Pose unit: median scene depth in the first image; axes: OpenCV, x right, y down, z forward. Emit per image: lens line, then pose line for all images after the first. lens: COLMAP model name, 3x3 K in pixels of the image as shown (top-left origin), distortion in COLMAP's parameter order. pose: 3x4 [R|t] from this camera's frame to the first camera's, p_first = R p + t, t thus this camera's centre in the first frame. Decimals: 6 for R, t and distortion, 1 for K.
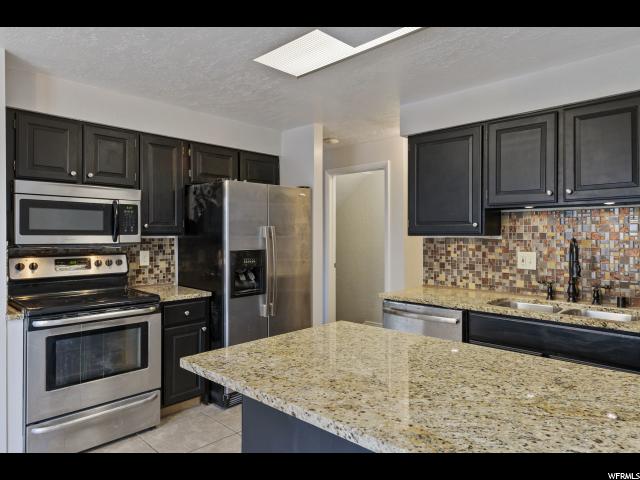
lens RADIAL K [[410.2, 0, 320.0], [0, 410.2, 240.0], [0, 0, 1]] dist [0.001072, 0.000517]
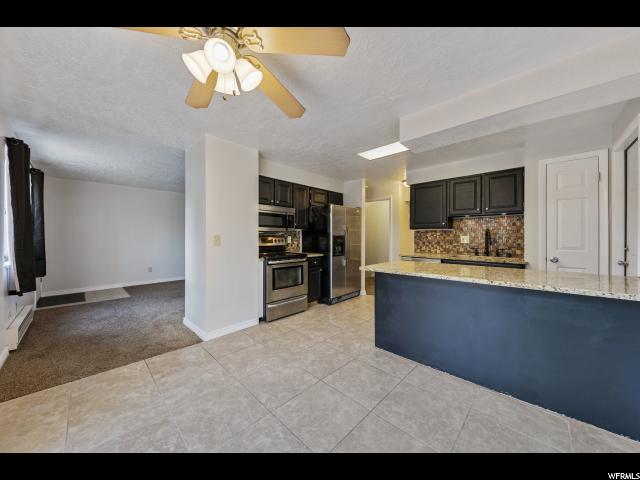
lens RADIAL K [[231.7, 0, 320.0], [0, 231.7, 240.0], [0, 0, 1]] dist [0.000126, 0.000022]
pose [[0.999991, 0.001822, -0.003770, -0.291893], [-0.001810, 0.999993, 0.003234, 0.048263], [0.003776, -0.003227, 0.999988, -0.289762]]
